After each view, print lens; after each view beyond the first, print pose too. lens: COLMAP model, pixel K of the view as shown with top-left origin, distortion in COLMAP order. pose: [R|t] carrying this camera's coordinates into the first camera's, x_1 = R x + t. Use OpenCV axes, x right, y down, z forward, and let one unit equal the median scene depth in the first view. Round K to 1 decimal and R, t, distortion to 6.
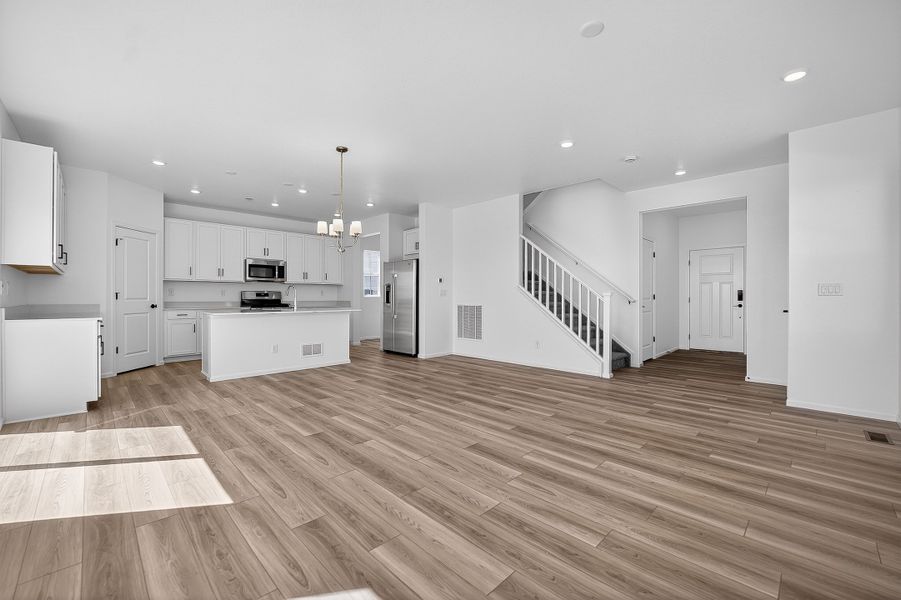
lens RADIAL K [[373.6, 0, 447.4], [0, 373.6, 298.6], [0, 0, 1]] dist [-0.020841, 0.000029]
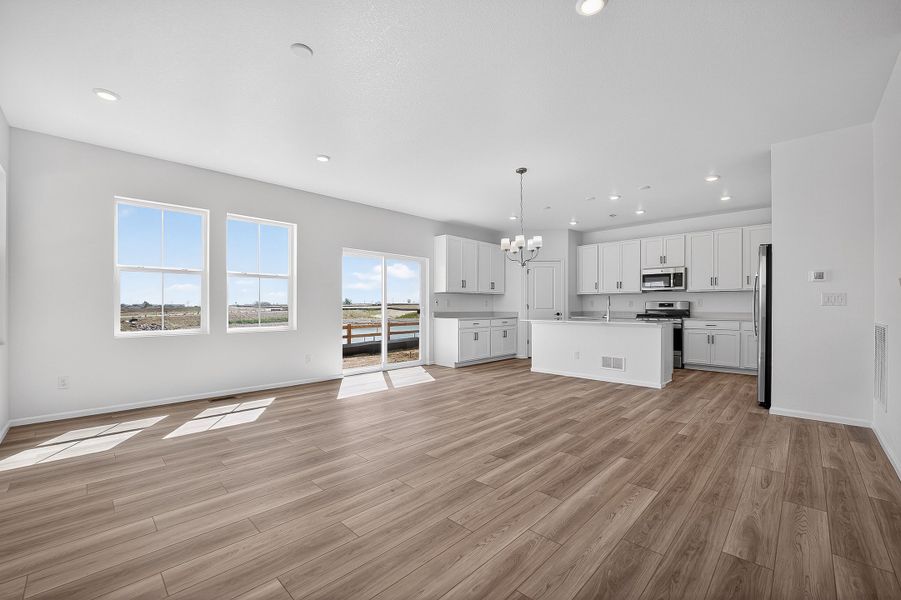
lens RADIAL K [[367.2, 0, 442.2], [0, 367.2, 309.1], [0, 0, 1]] dist [-0.023071, -0.000046]
pose [[0.008415, 0.005029, -0.999952, 0.661481], [-0.004347, 0.999978, 0.004992, -0.003176], [0.999955, 0.004305, 0.008437, 0.647034]]
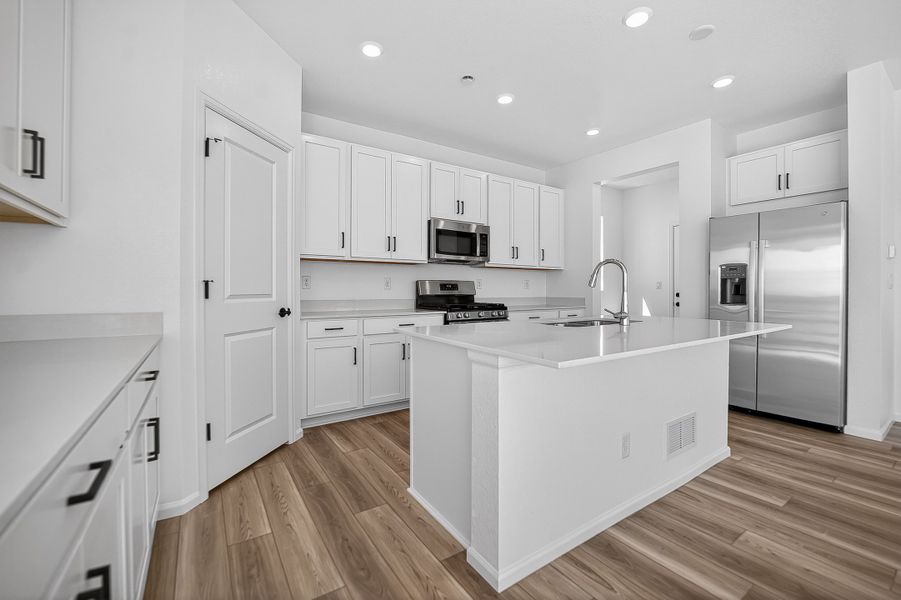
lens RADIAL K [[376.0, 0, 449.4], [0, 376.0, 293.7], [0, 0, 1]] dist [-0.021262, -0.000011]
pose [[0.982537, -0.001127, -0.186062, -0.606518], [0.001749, 0.999993, 0.003177, -0.003242], [0.186058, -0.003447, 0.982533, 0.695763]]
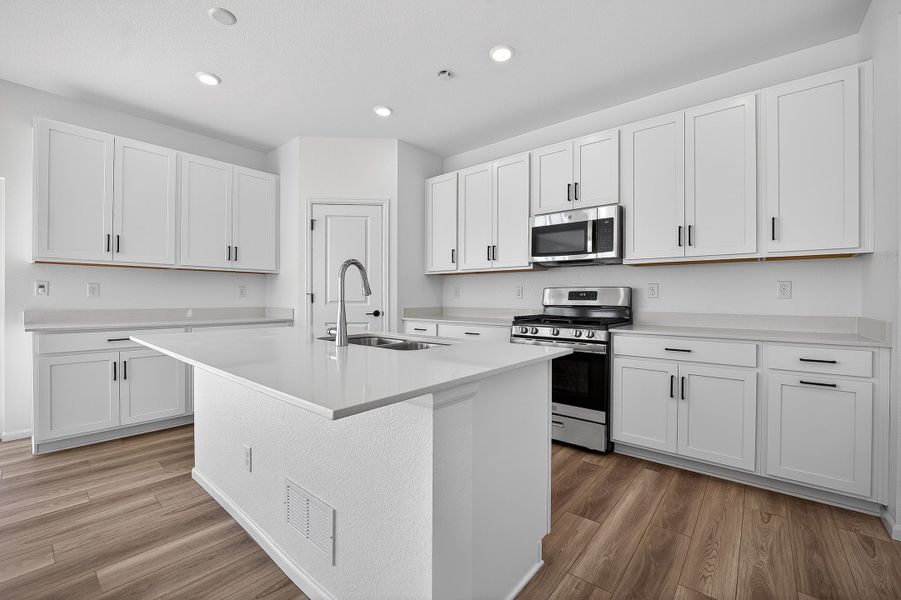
lens RADIAL K [[373.6, 0, 447.4], [0, 373.6, 298.6], [0, 0, 1]] dist [-0.020841, 0.000029]
pose [[0.091760, 0.002906, -0.995777, -0.132865], [-0.008247, 0.999964, 0.002158, -0.010020], [0.995747, 0.008015, 0.091781, 1.243901]]
